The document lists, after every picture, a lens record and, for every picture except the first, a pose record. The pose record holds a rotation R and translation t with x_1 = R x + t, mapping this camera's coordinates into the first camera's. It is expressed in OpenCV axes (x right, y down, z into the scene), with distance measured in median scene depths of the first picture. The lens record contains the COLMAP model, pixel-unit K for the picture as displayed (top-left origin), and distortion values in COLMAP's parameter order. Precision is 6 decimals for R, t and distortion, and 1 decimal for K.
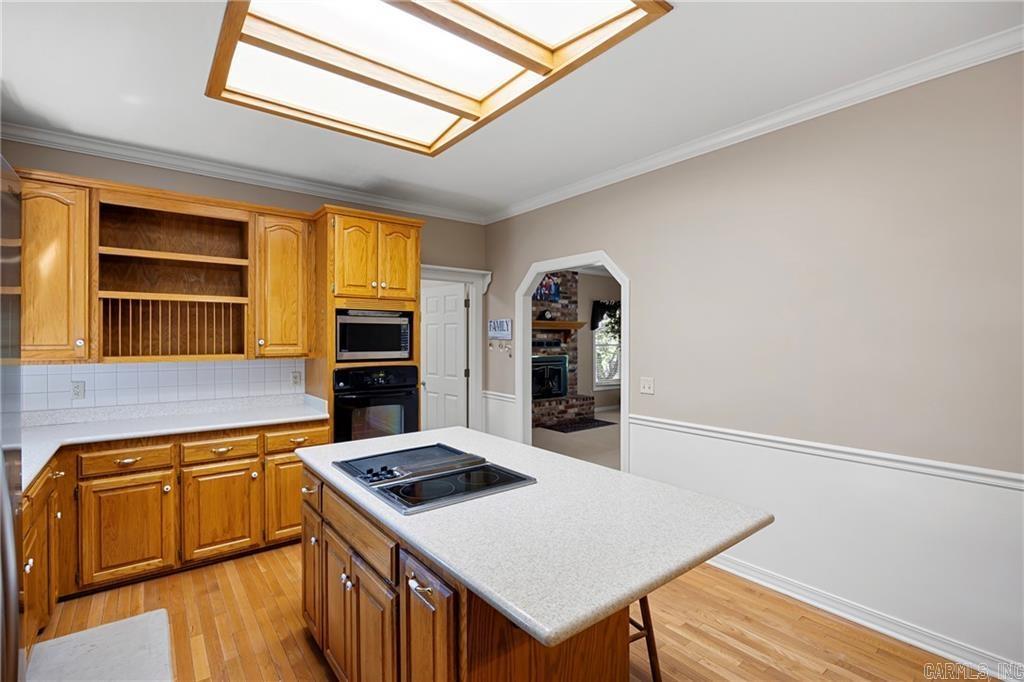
lens RADIAL K [[465.7, 0, 518.8], [0, 465.7, 337.5], [0, 0, 1]] dist [-0.002500, -0.000340]
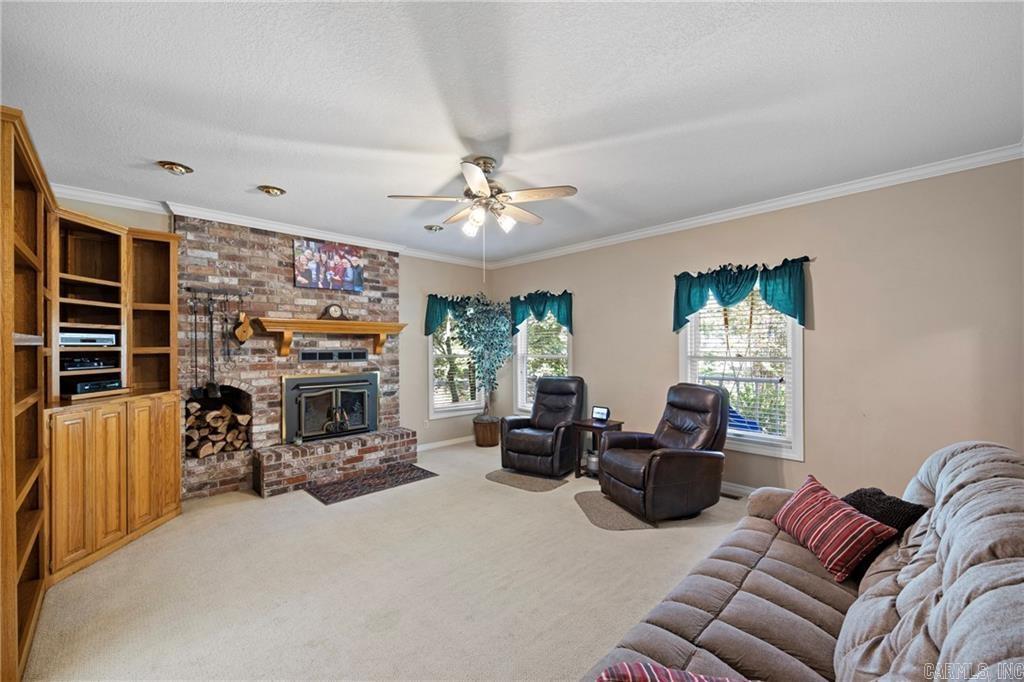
lens RADIAL K [[412.2, 0, 514.4], [0, 412.2, 345.4], [0, 0, 1]] dist [0.001143, -0.000138]
pose [[0.994503, -0.007948, 0.104402, 0.243415], [0.008533, 0.999950, -0.005163, 0.004281], [-0.104355, 0.006026, 0.994522, 0.376098]]
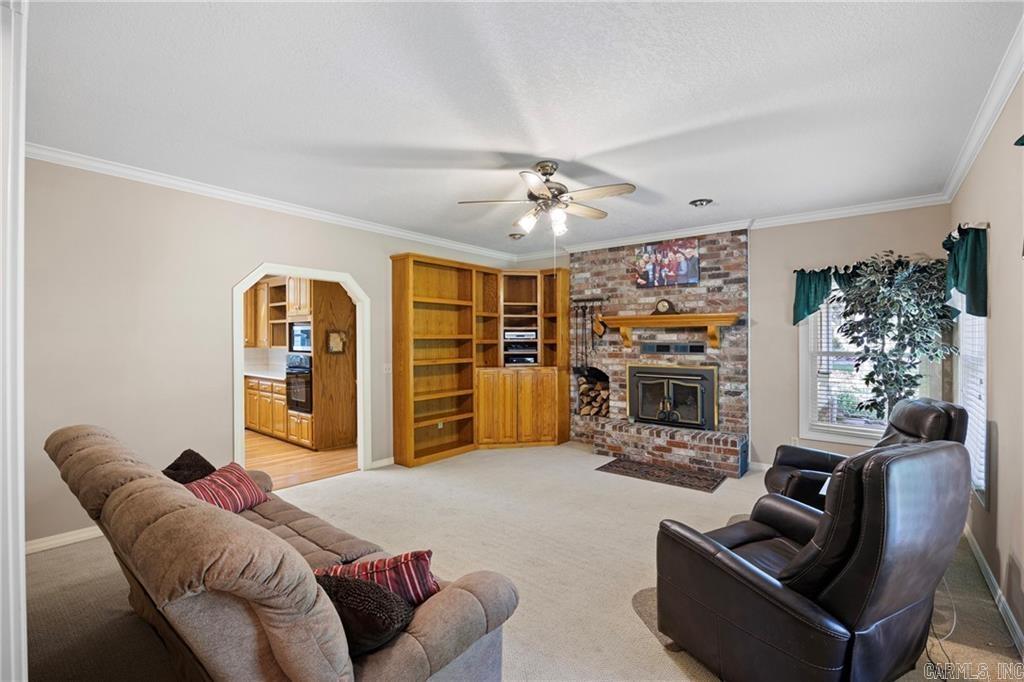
lens RADIAL K [[437.0, 0, 512.1], [0, 437.0, 341.4], [0, 0, 1]] dist [-0.005089, -0.000080]
pose [[0.236389, 0.001128, -0.971658, 0.619437], [-0.002663, 0.999996, 0.000513, 0.003705], [0.971655, 0.002466, 0.236391, 0.598967]]
